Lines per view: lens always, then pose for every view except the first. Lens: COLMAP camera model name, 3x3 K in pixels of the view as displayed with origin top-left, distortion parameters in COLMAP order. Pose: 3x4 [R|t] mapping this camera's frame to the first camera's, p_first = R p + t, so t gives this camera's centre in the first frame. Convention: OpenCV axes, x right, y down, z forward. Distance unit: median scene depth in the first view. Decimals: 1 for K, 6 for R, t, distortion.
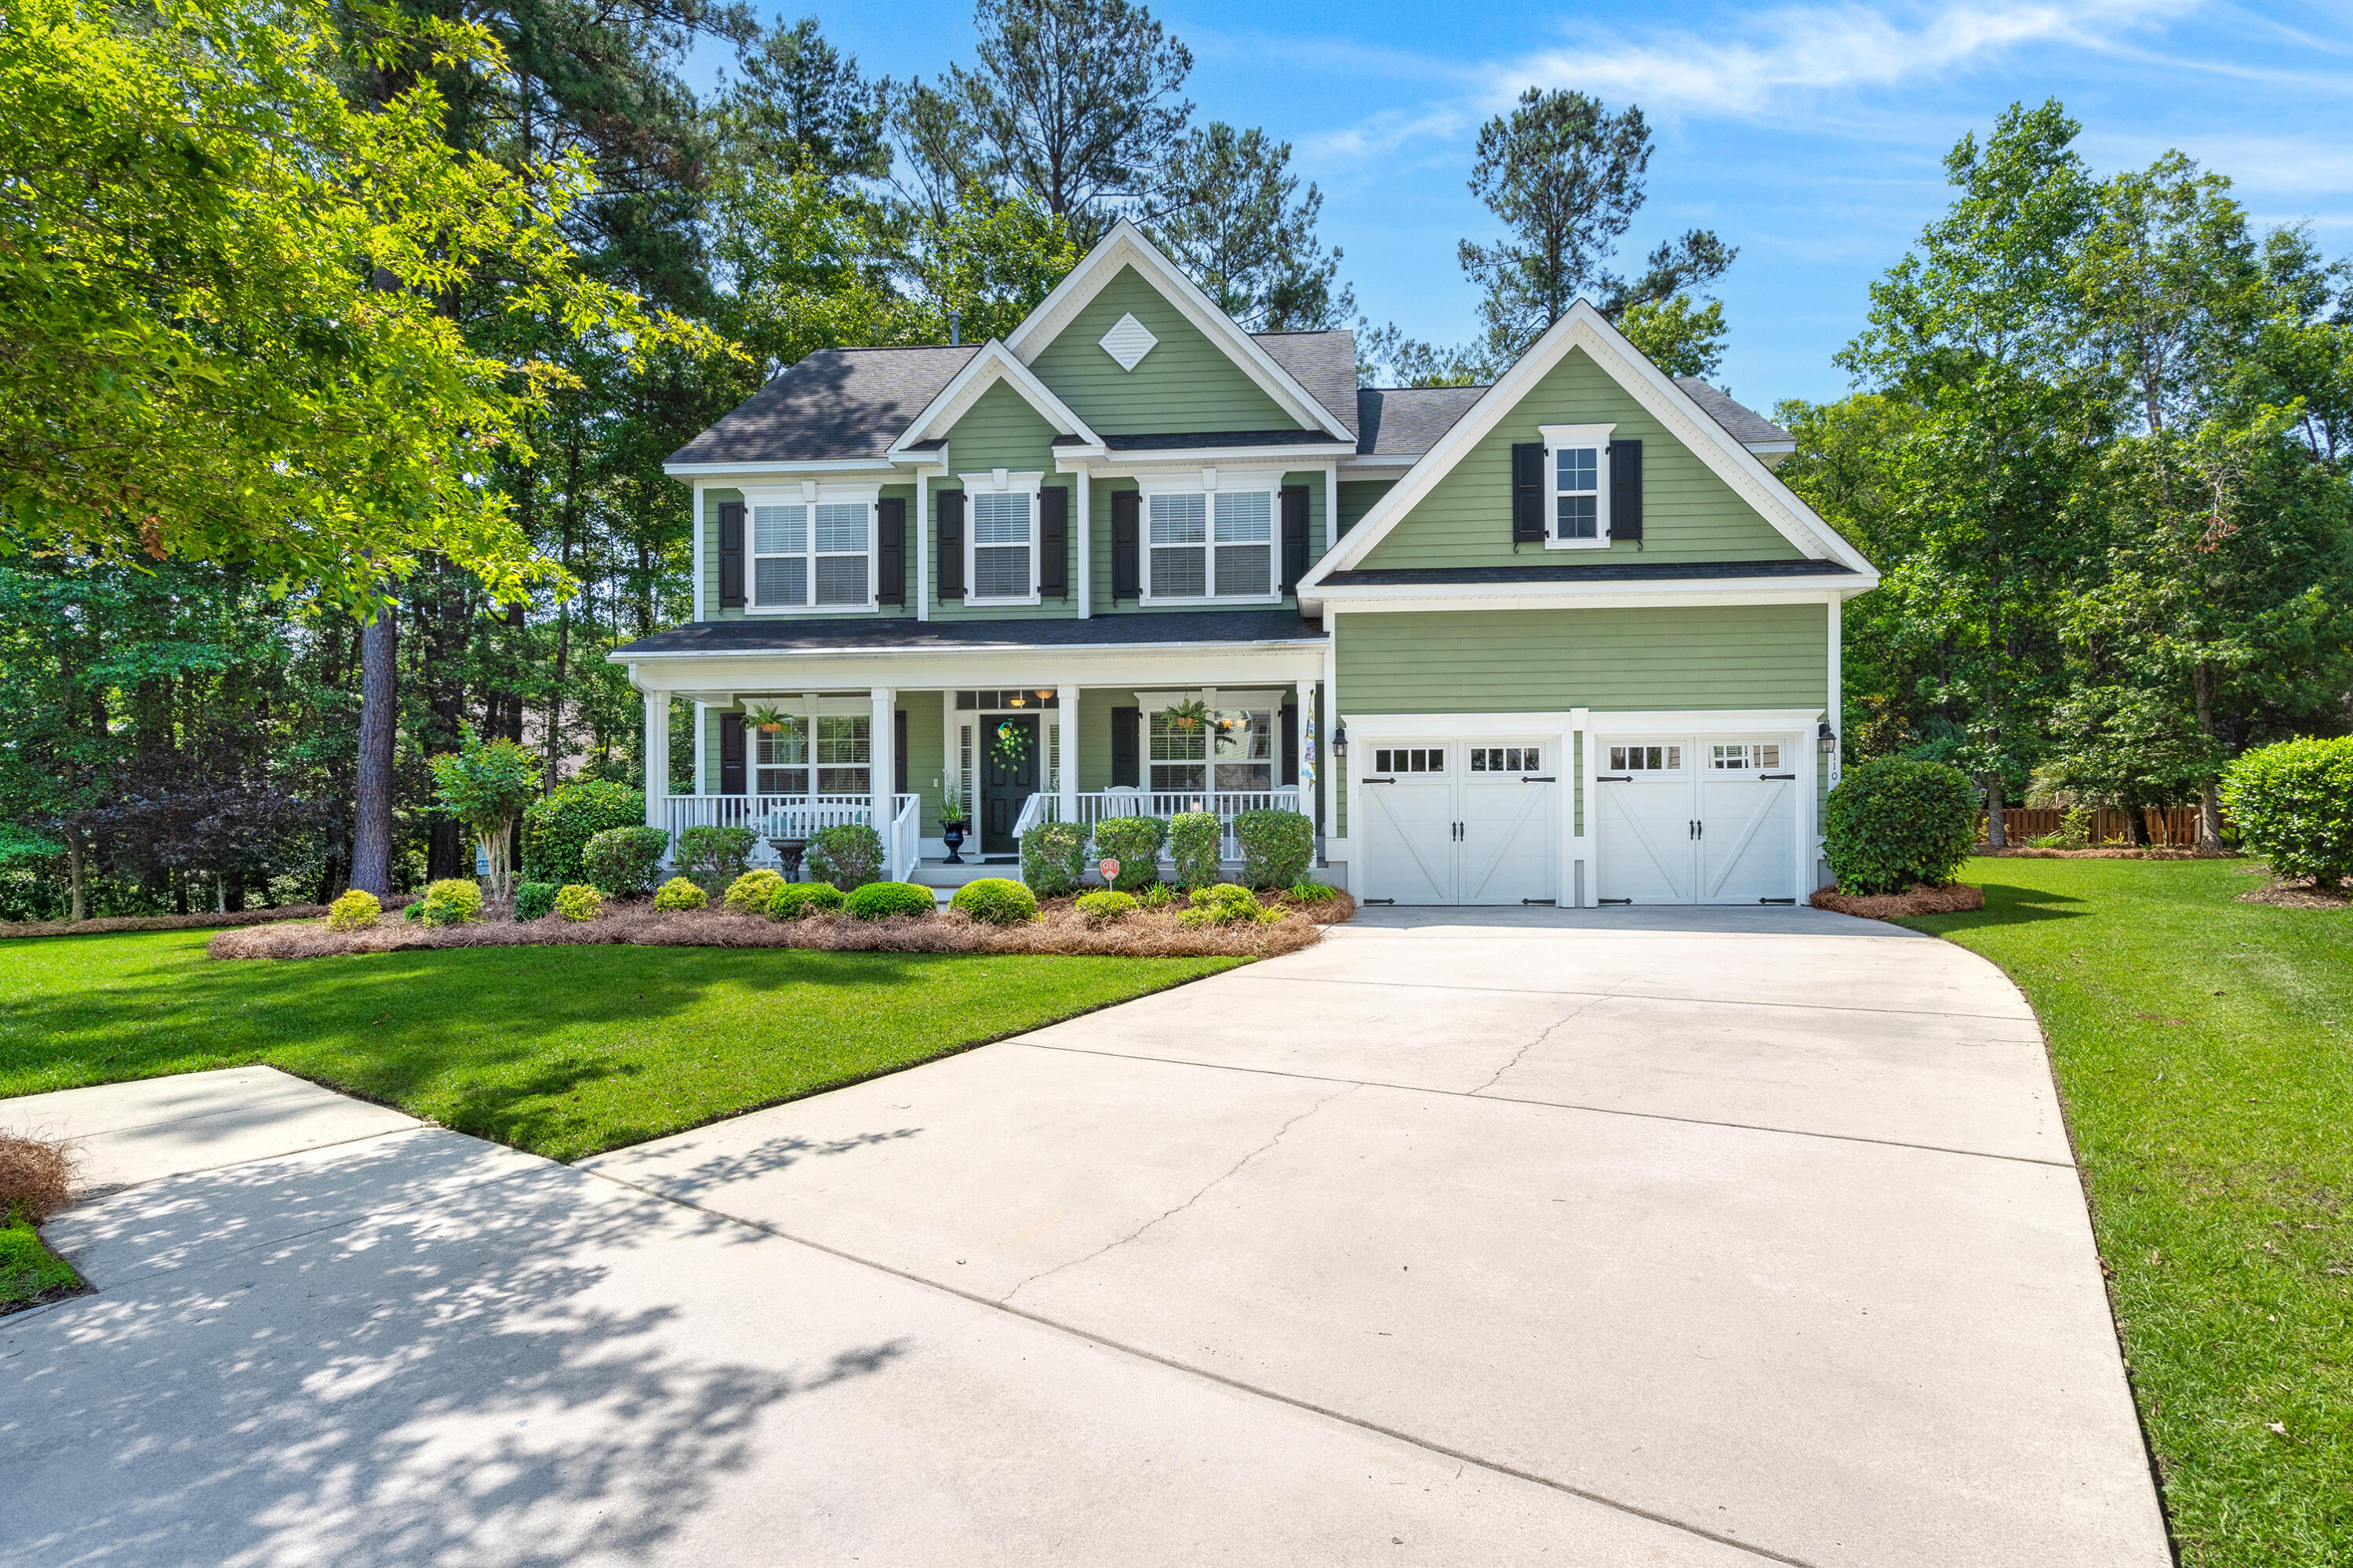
lens RADIAL K [[1196.7, 0, 1281.6], [0, 1196.7, 821.4], [0, 0, 1]] dist [-0.000170, -0.000670]
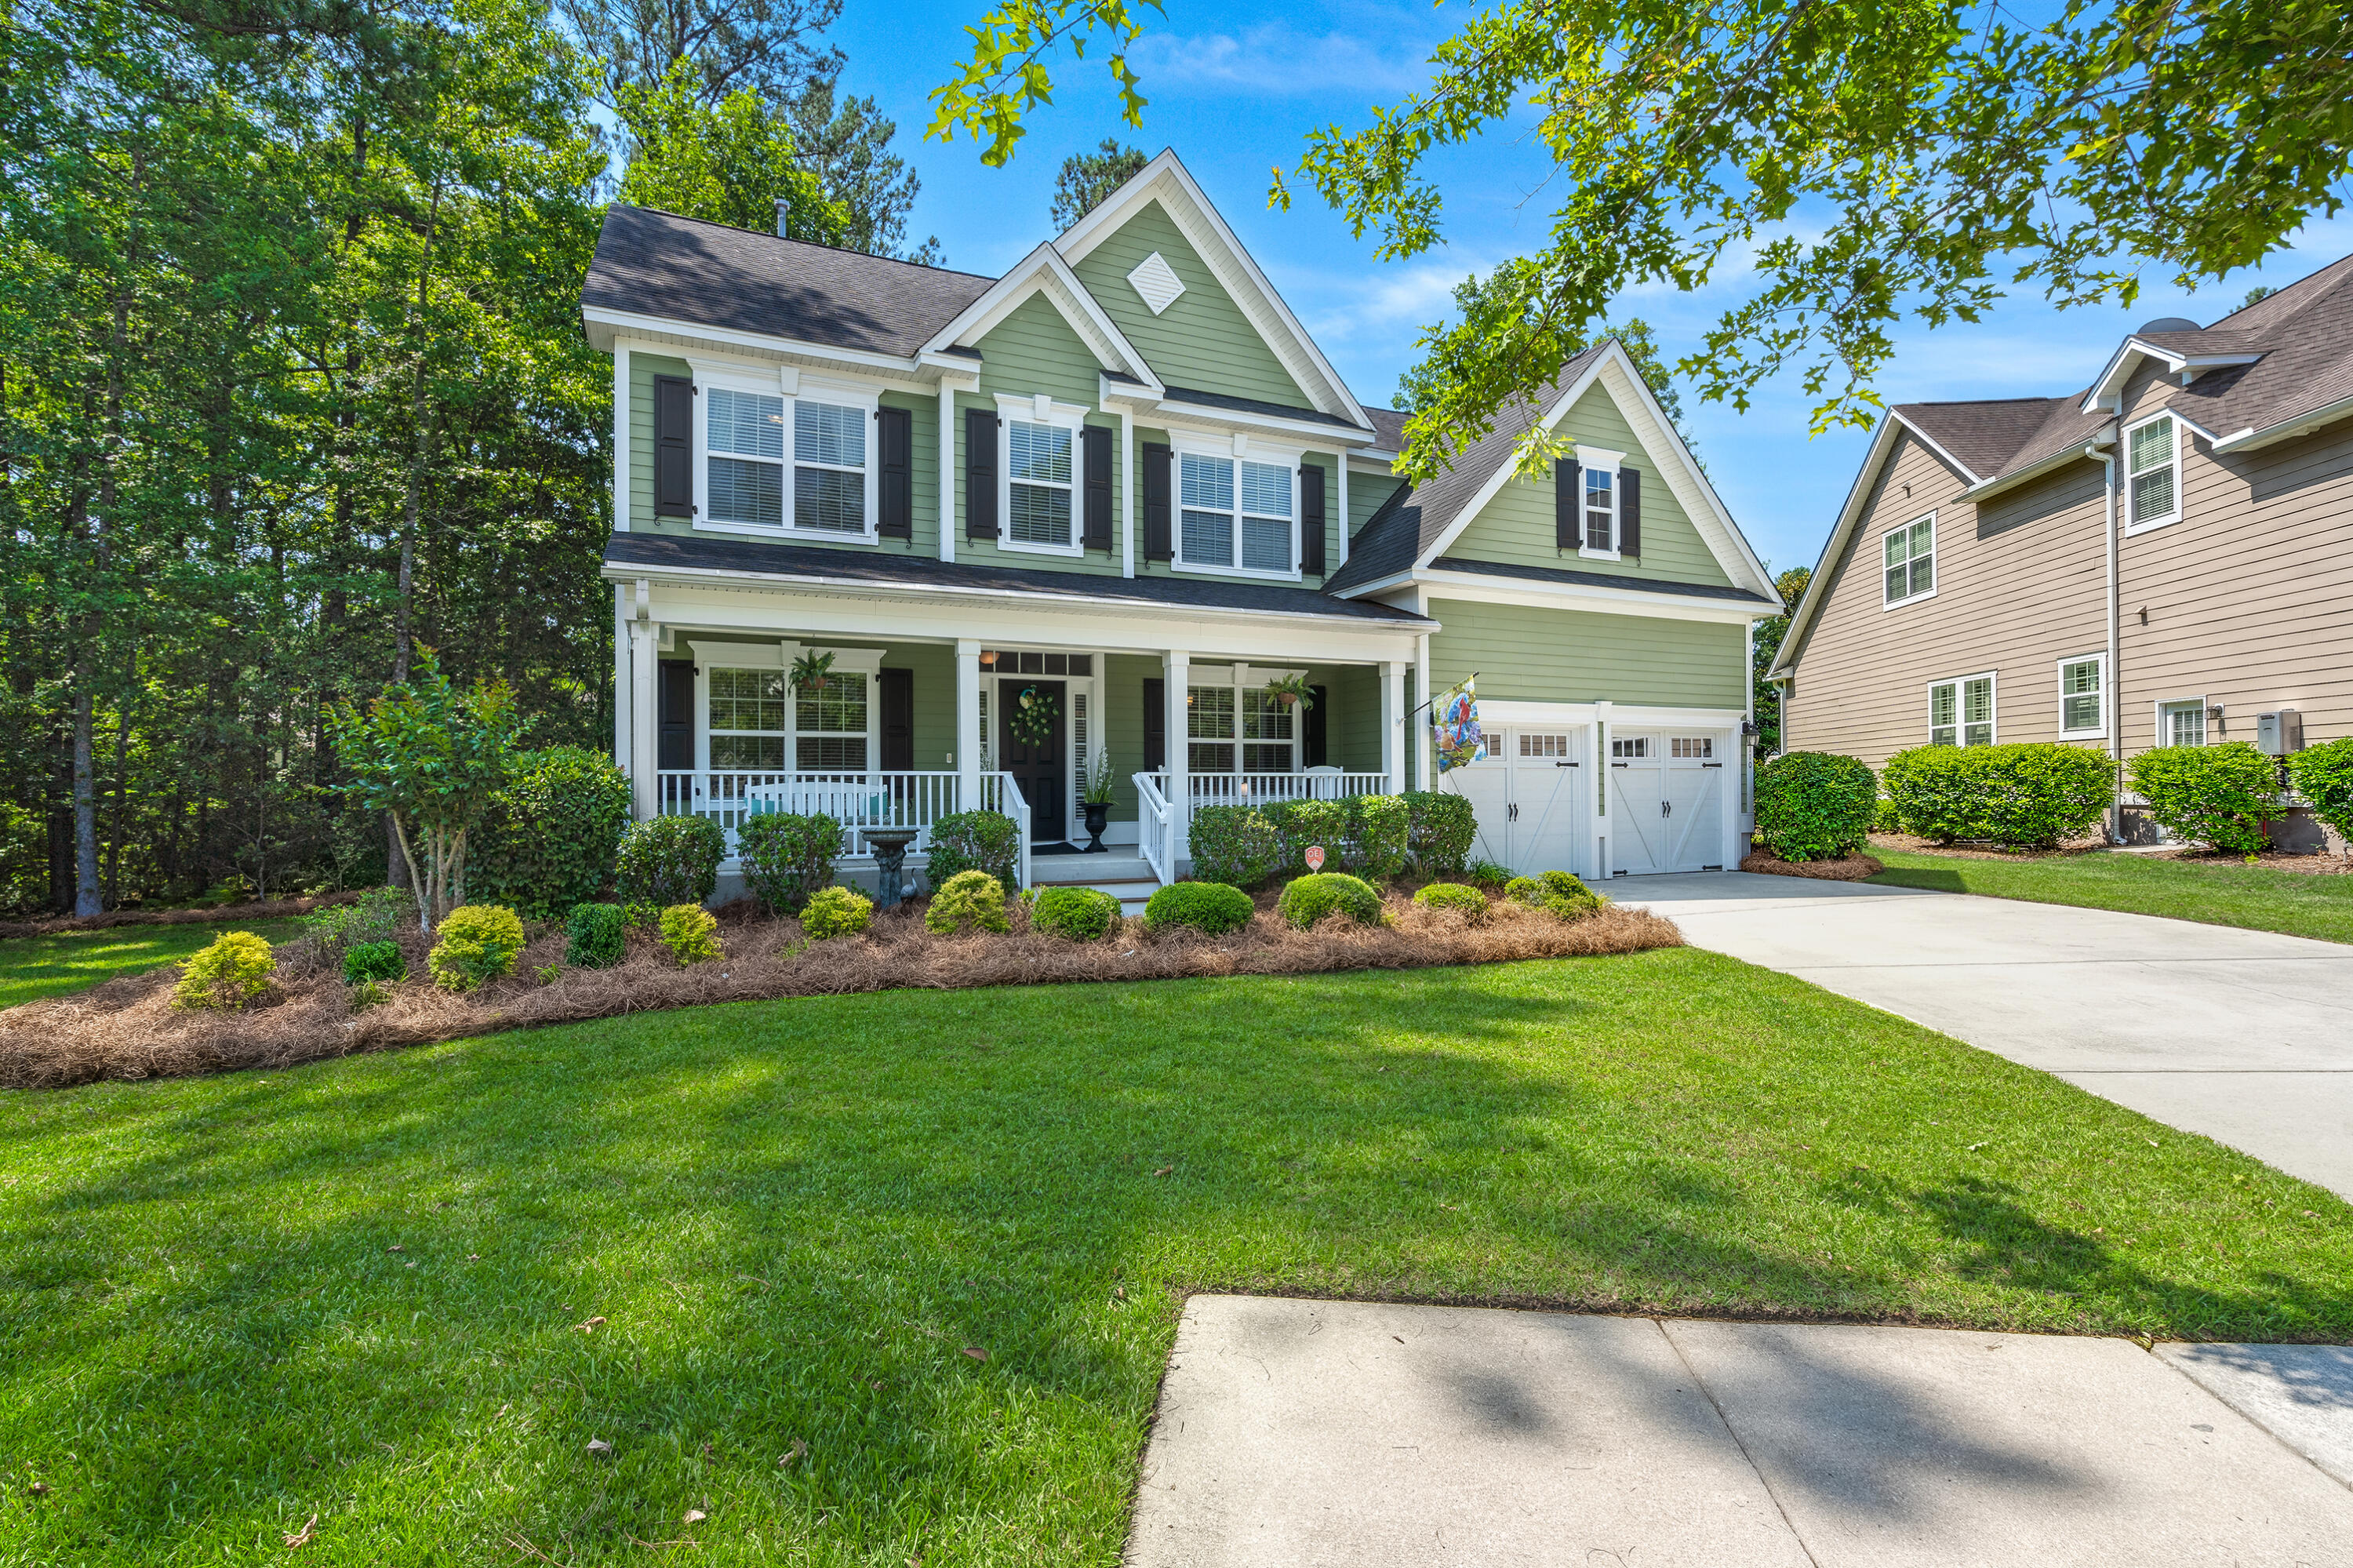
lens RADIAL K [[1060.0, 0, 1176.5], [0, 1060.0, 784.0], [0, 0, 1]] dist [-0.003848, -0.000017]
pose [[0.879476, 0.004354, 0.475923, -0.507331], [0.001355, 0.999931, -0.011652, -0.005539], [-0.475941, 0.010892, 0.879410, 0.282785]]
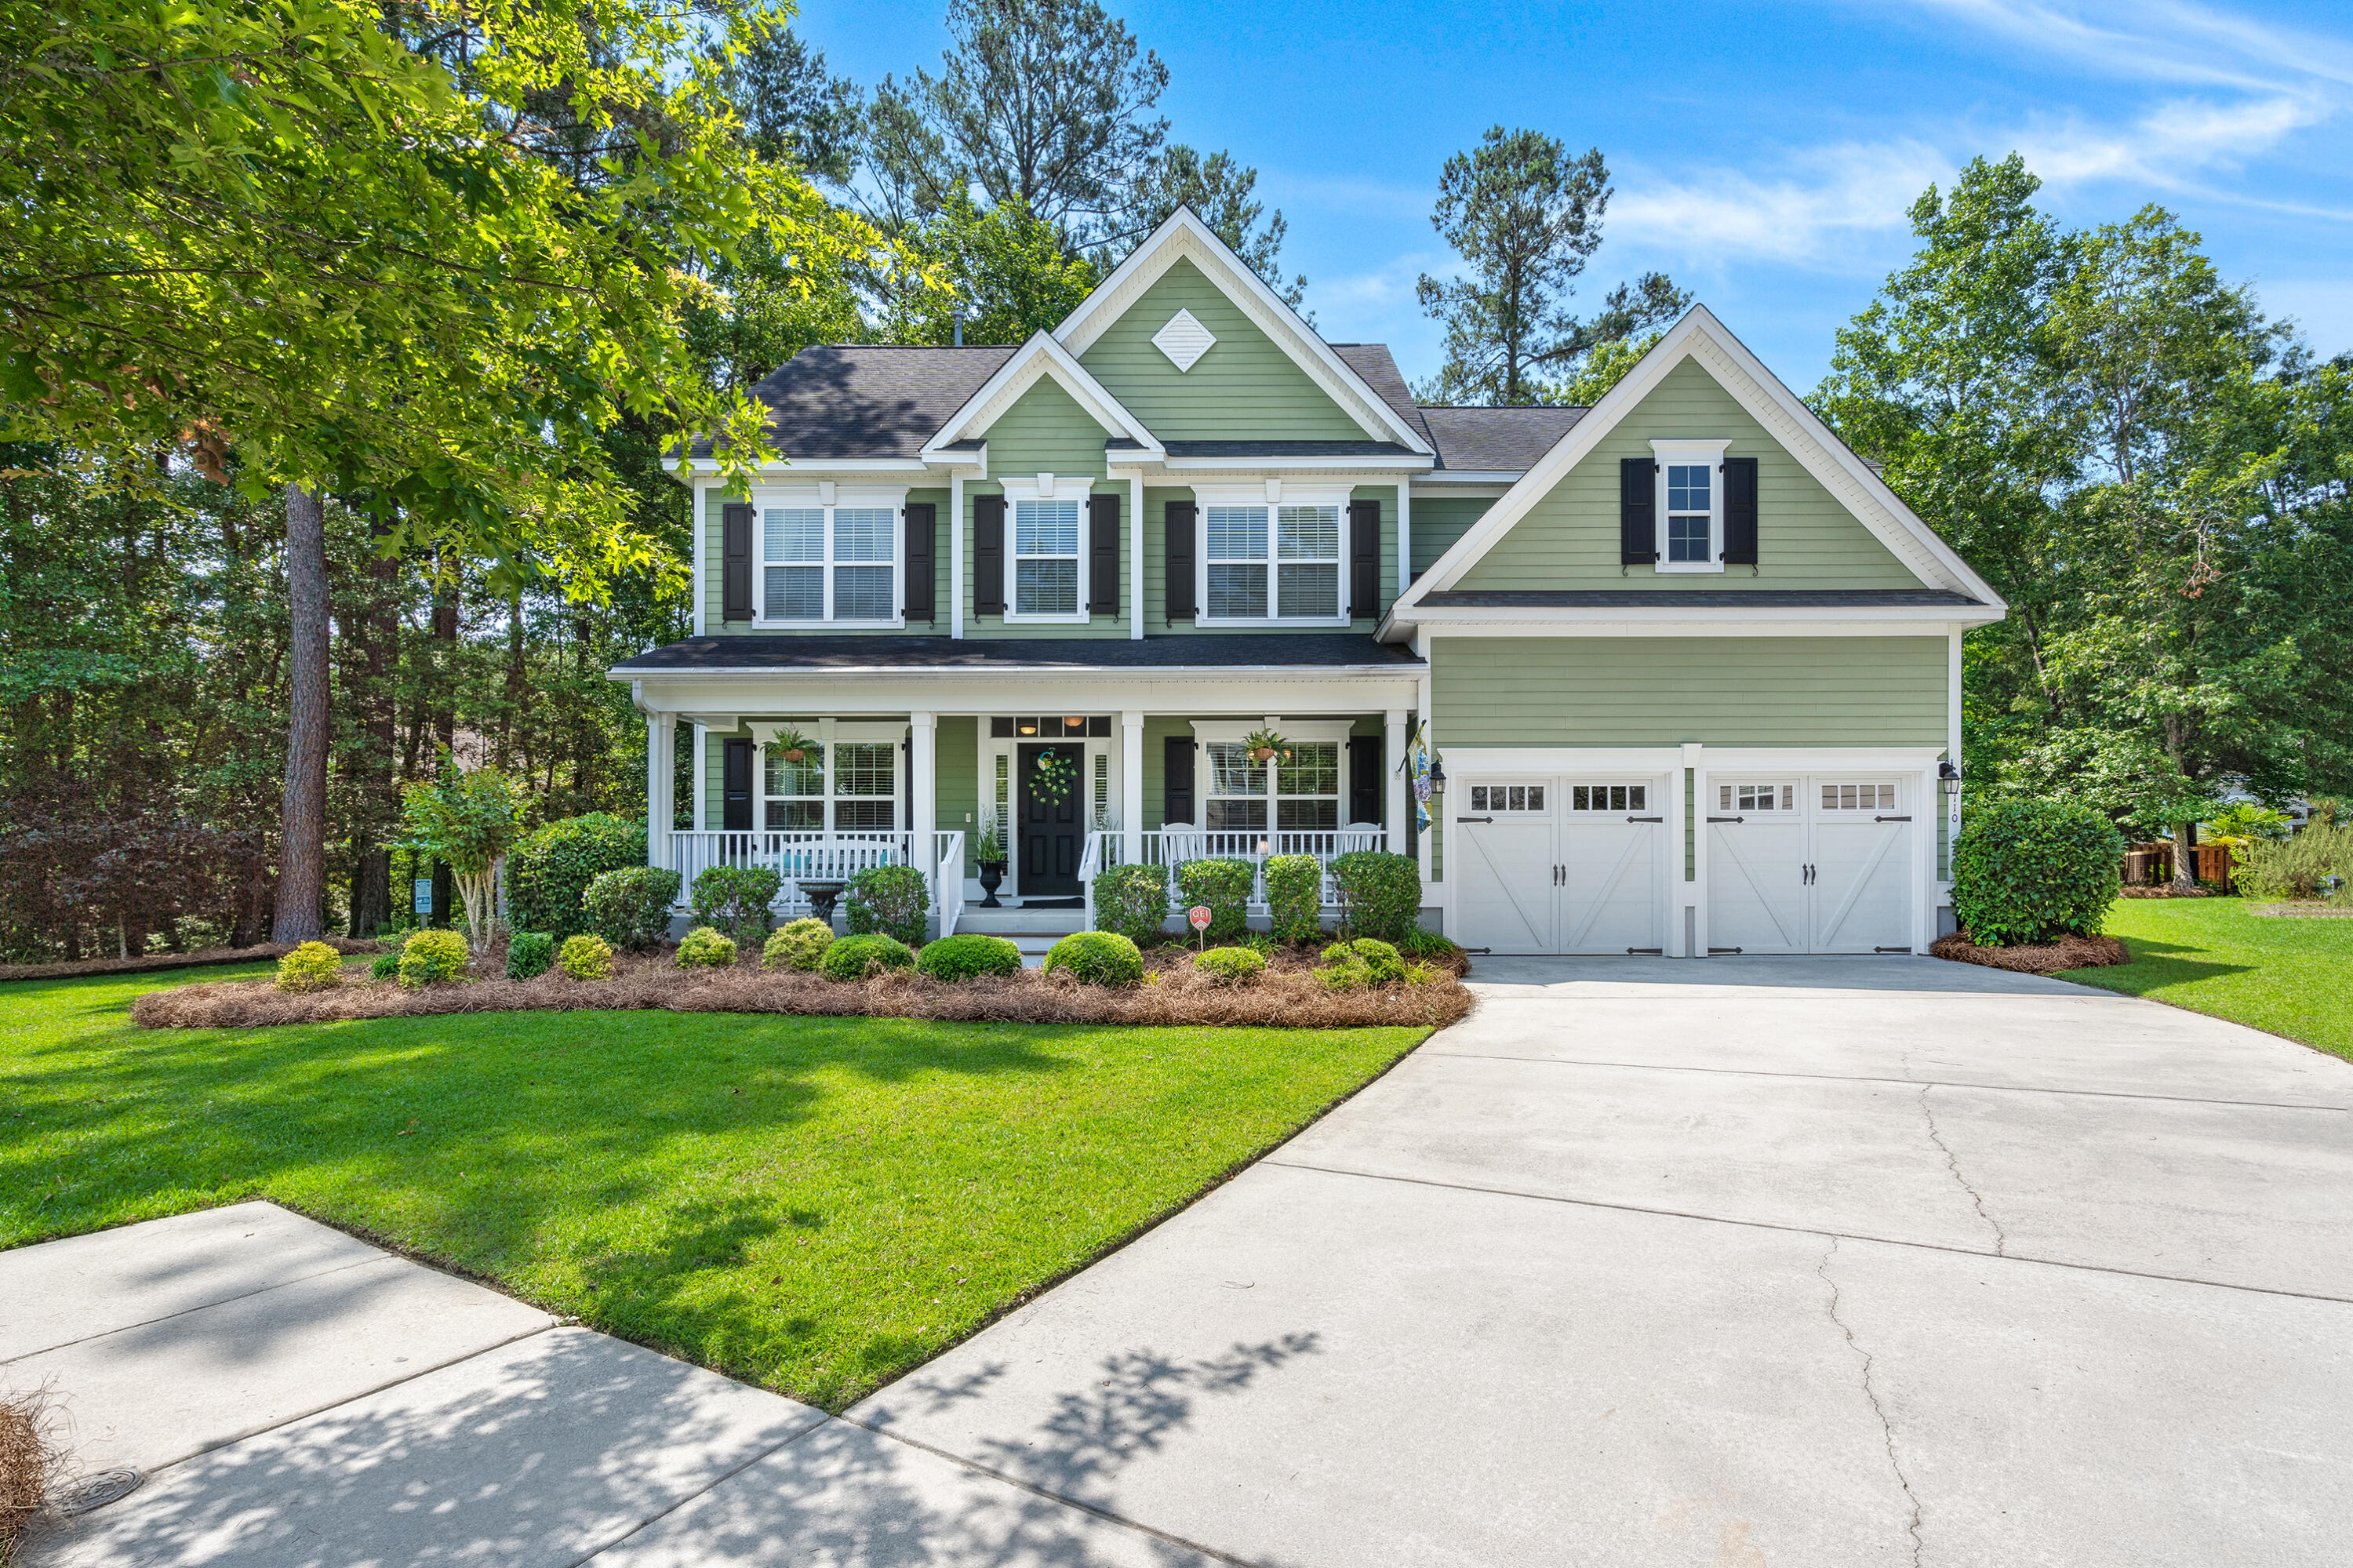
lens RADIAL K [[1162.6, 0, 1261.0], [0, 1162.6, 843.6], [0, 0, 1]] dist [-0.004883, 0.000038]
pose [[0.997589, 0.005060, 0.069216, -0.130378], [-0.004740, 0.999977, -0.004783, -0.009599], [-0.069239, 0.004443, 0.997590, 0.108033]]
